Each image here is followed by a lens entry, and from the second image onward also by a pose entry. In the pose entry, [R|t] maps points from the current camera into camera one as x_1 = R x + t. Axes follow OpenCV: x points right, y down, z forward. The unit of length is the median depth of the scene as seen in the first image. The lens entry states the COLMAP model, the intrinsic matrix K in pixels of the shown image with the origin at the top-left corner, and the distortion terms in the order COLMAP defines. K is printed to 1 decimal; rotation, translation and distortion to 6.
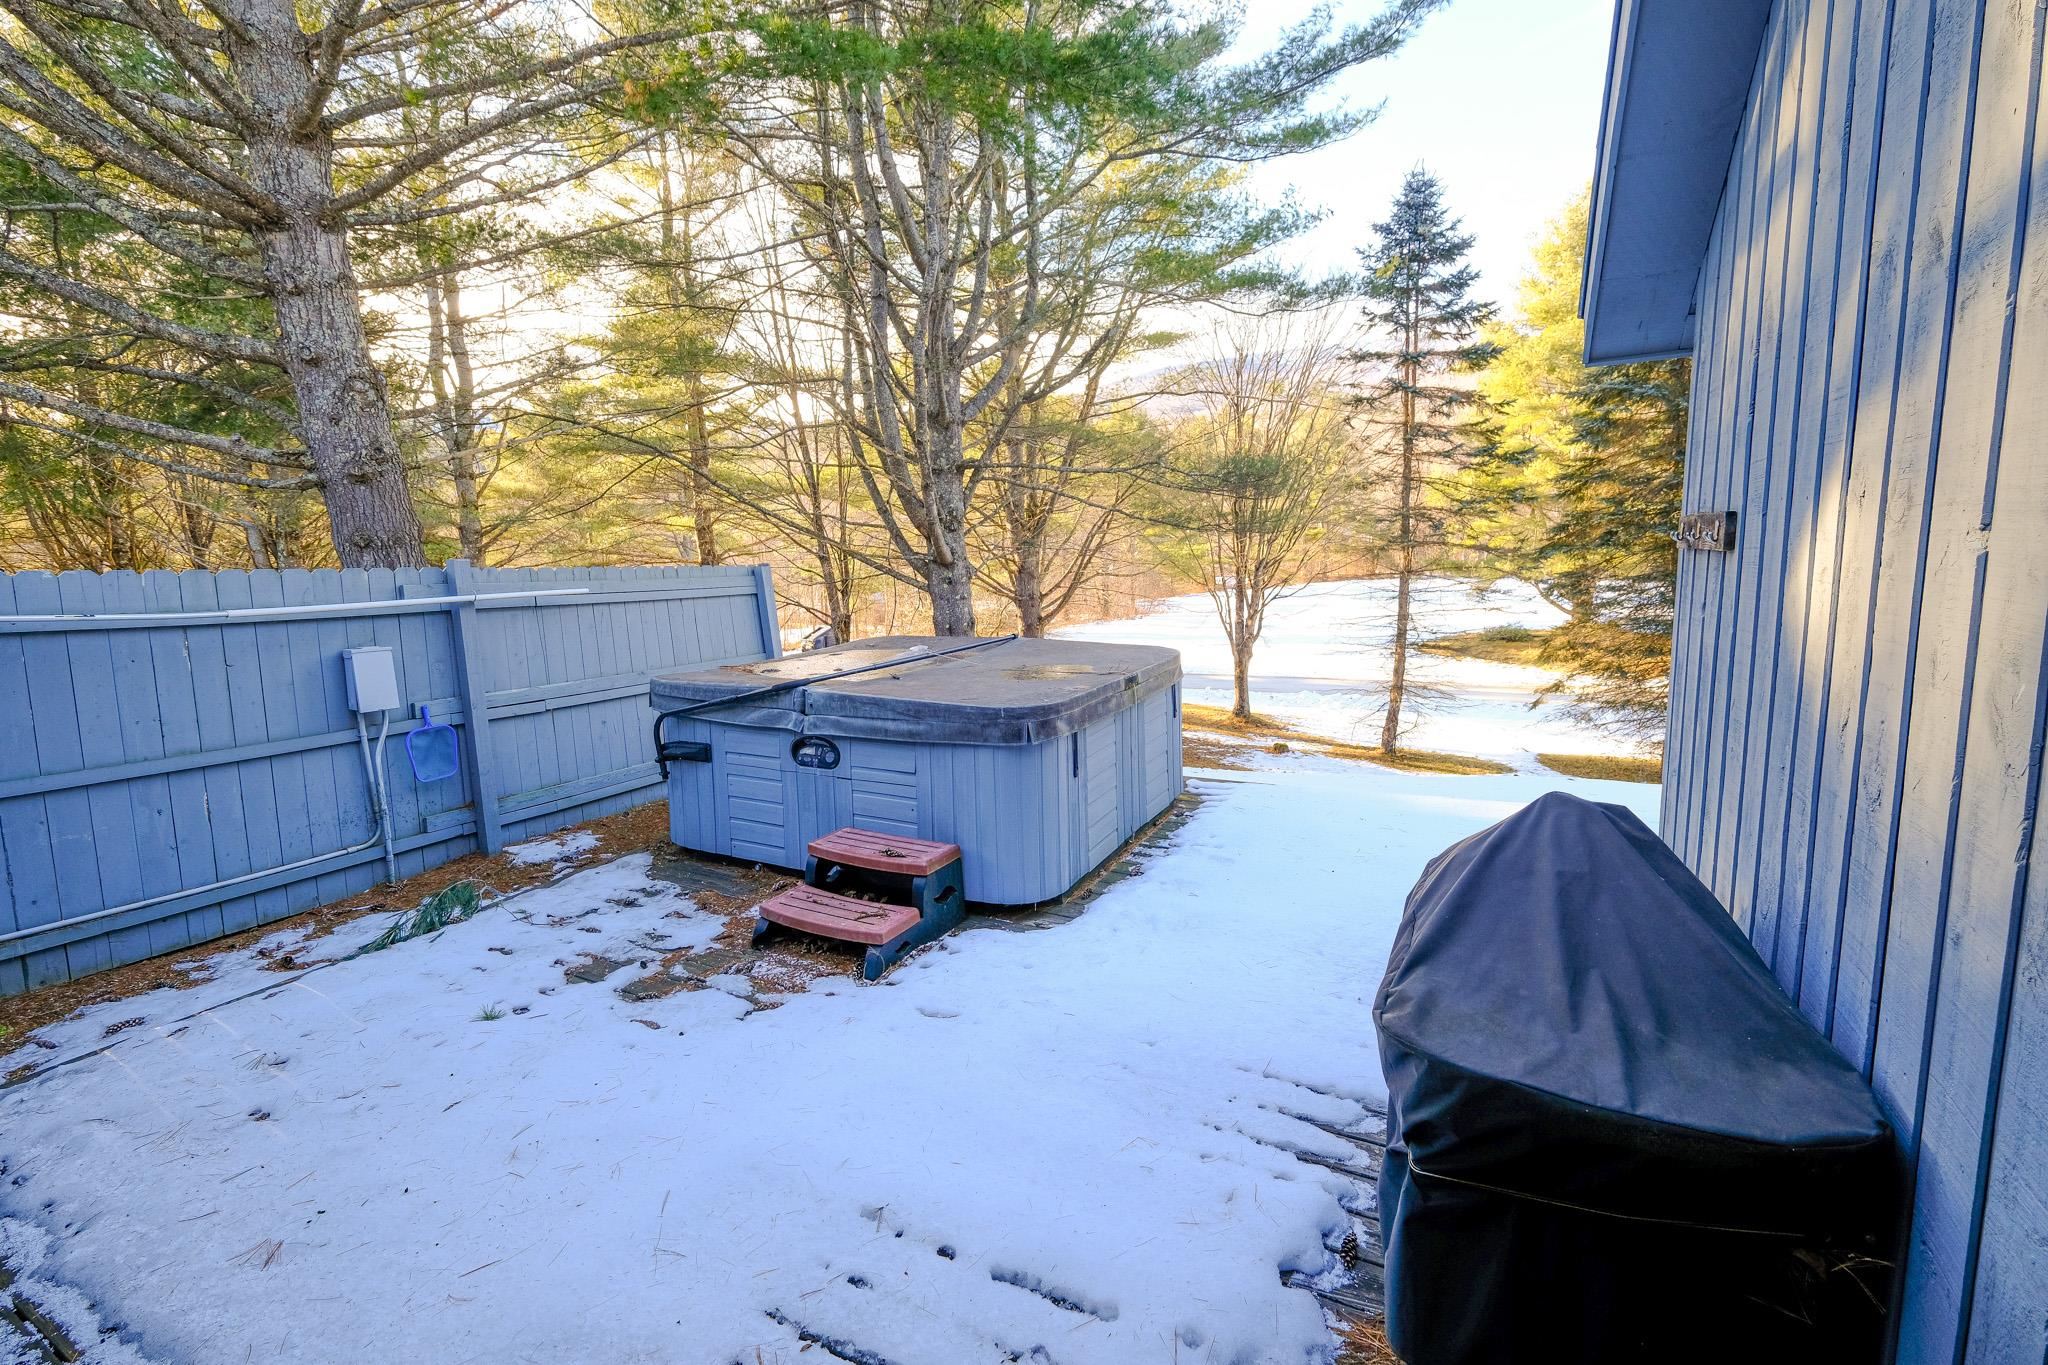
lens RADIAL K [[893.0, 0, 1022.3], [0, 893.0, 665.4], [0, 0, 1]] dist [-0.001116, -0.000033]
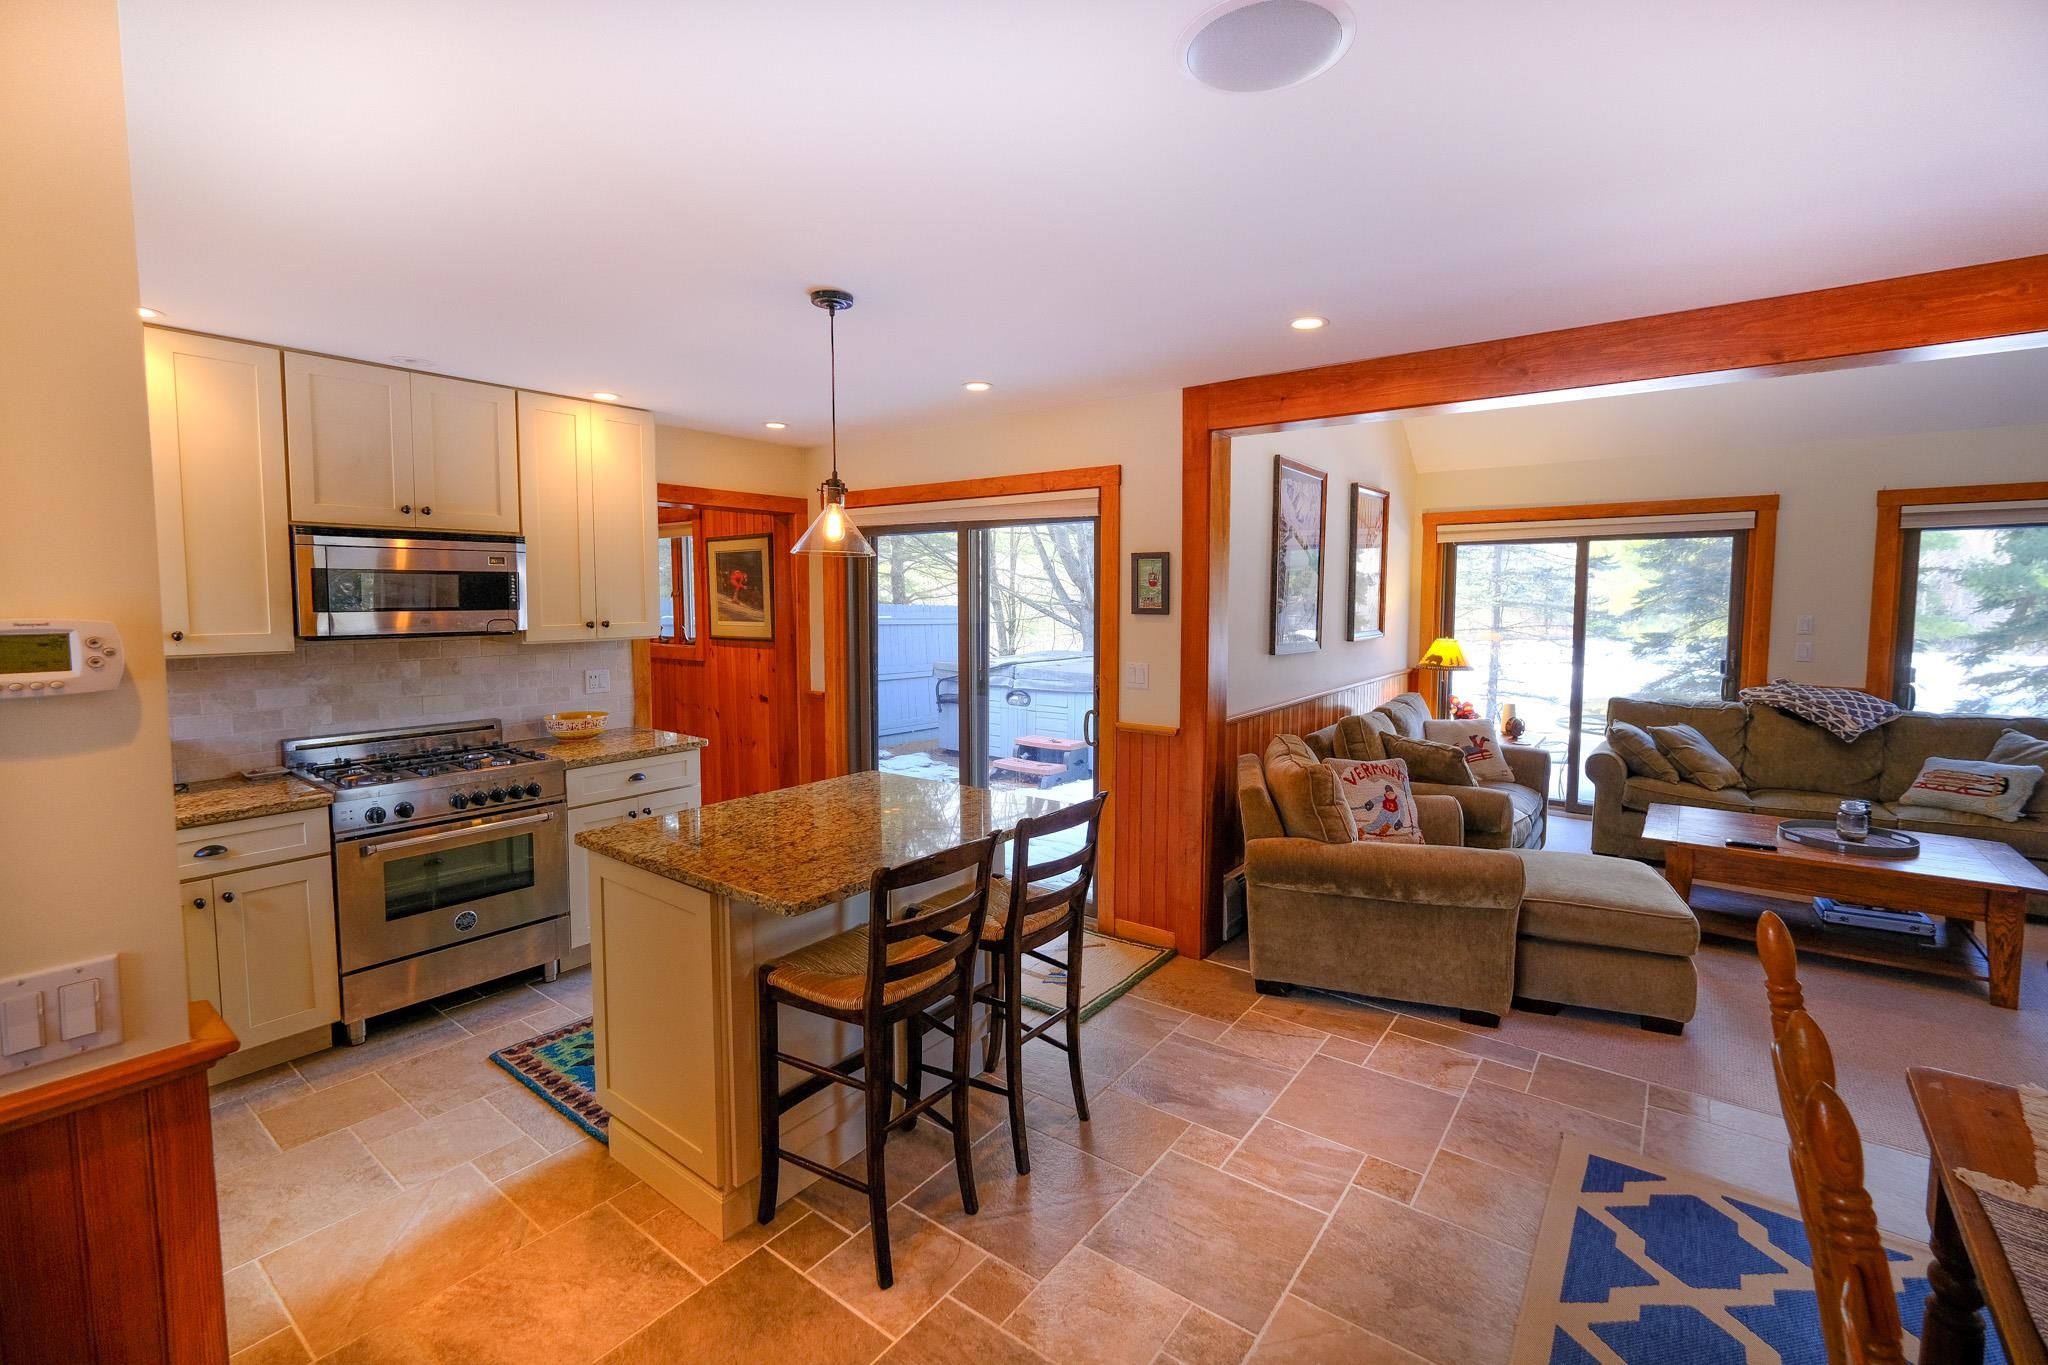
lens RADIAL K [[893.0, 0, 1015.7], [0, 893.0, 668.5], [0, 0, 1]] dist [-0.001116, -0.000033]
pose [[0.983534, 0.037966, -0.176693, 0.030224], [-0.046524, 0.997924, -0.044544, 0.031455], [0.174635, 0.052031, 0.983258, -0.257738]]
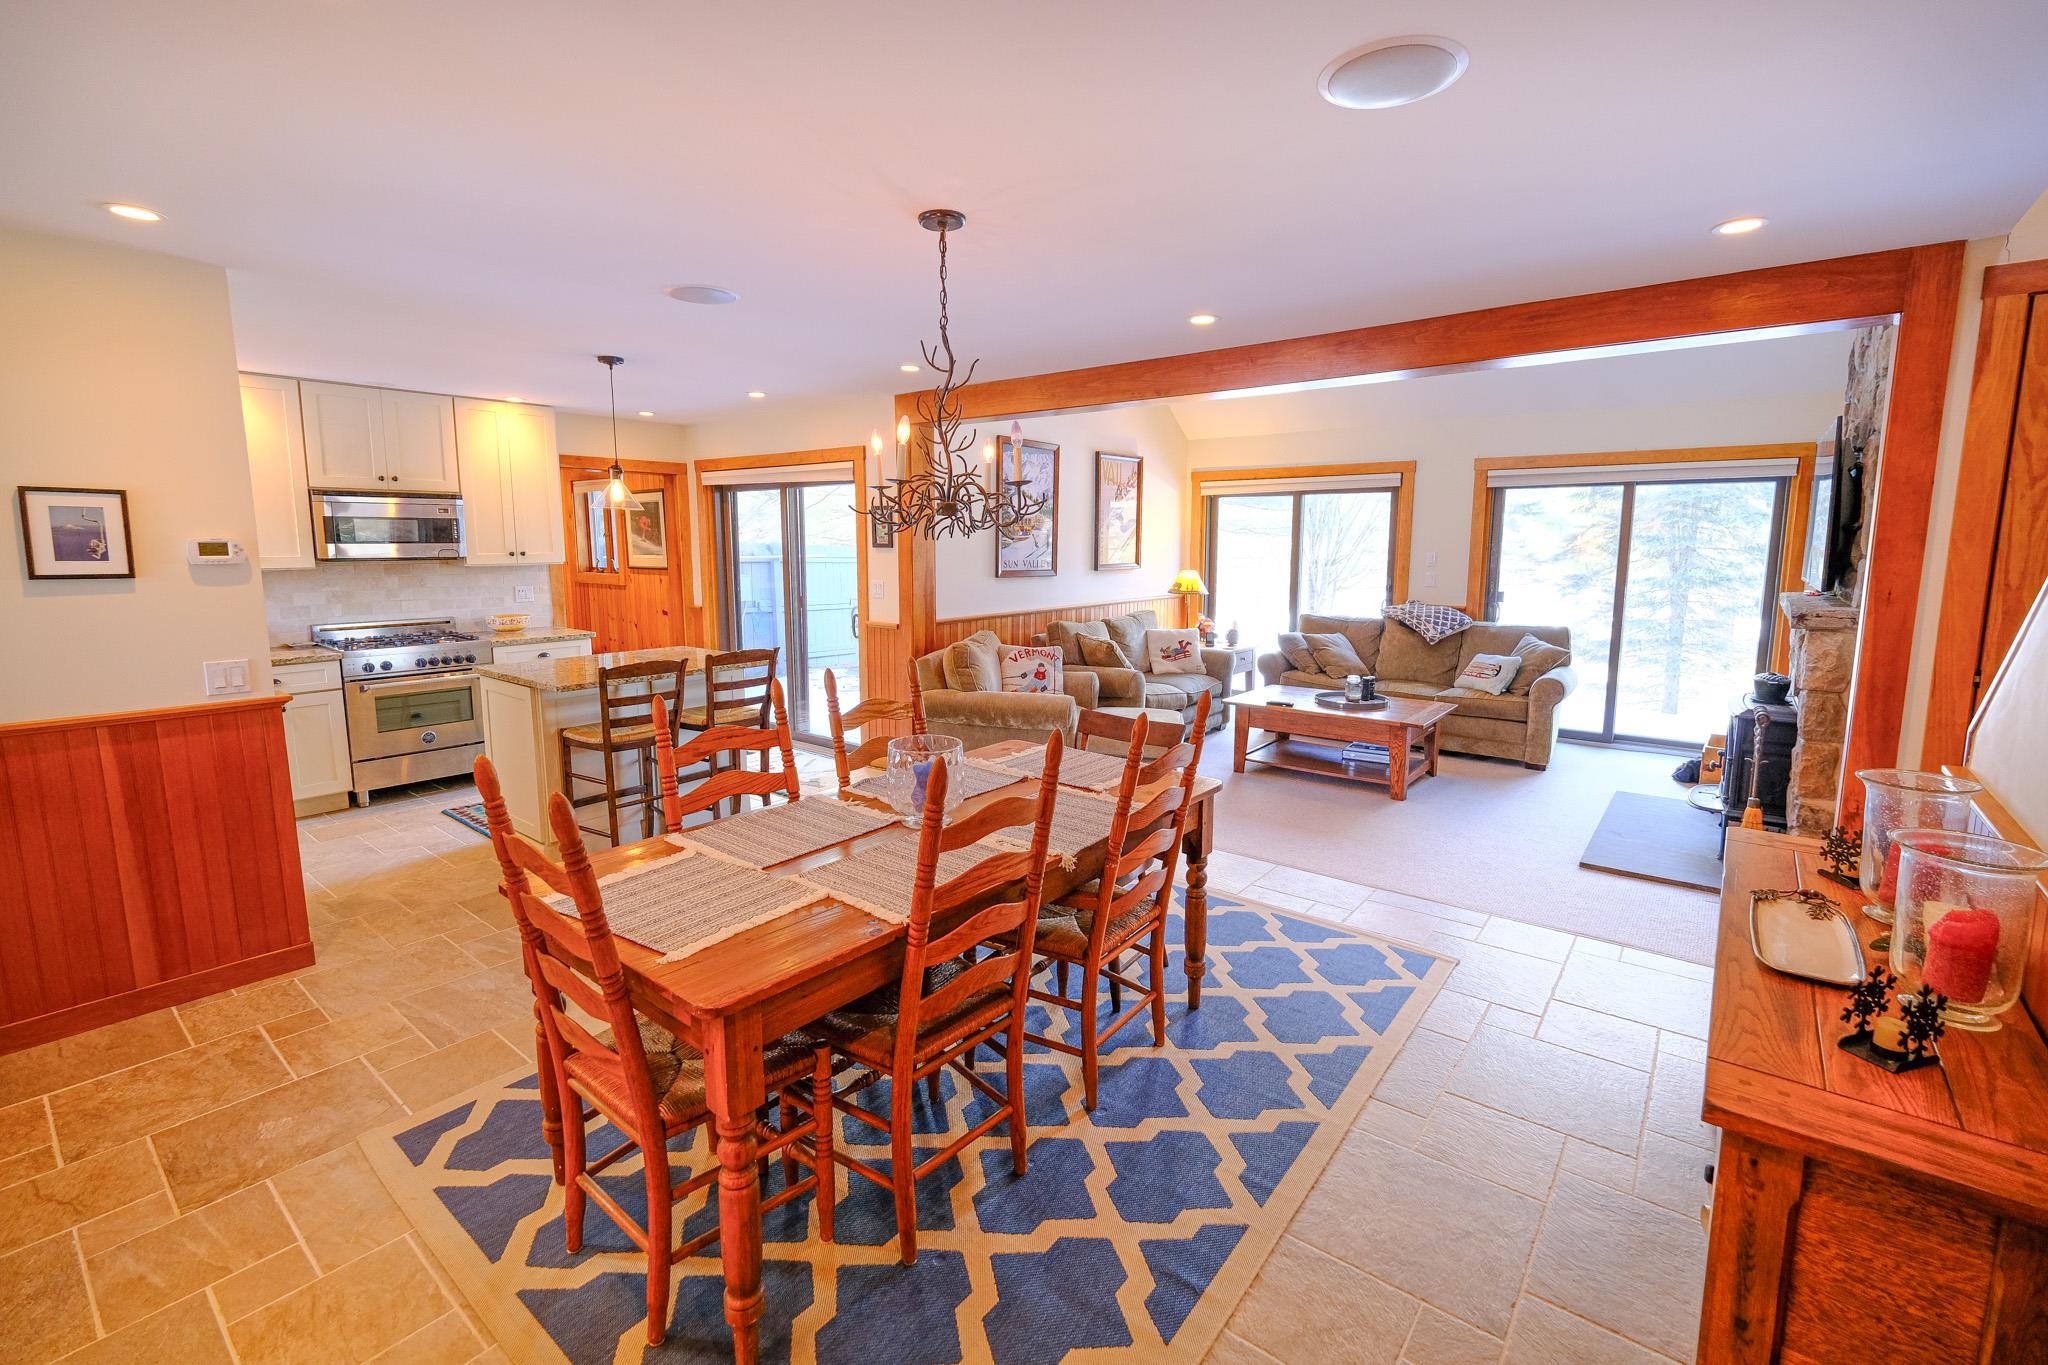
lens RADIAL K [[893.0, 0, 1026.0], [0, 893.0, 673.4], [0, 0, 1]] dist [-0.001116, -0.000033]
pose [[0.979908, 0.055001, -0.191718, 0.275510], [-0.051488, 0.998403, 0.023262, 0.055952], [0.192692, -0.012924, 0.981174, -0.458756]]
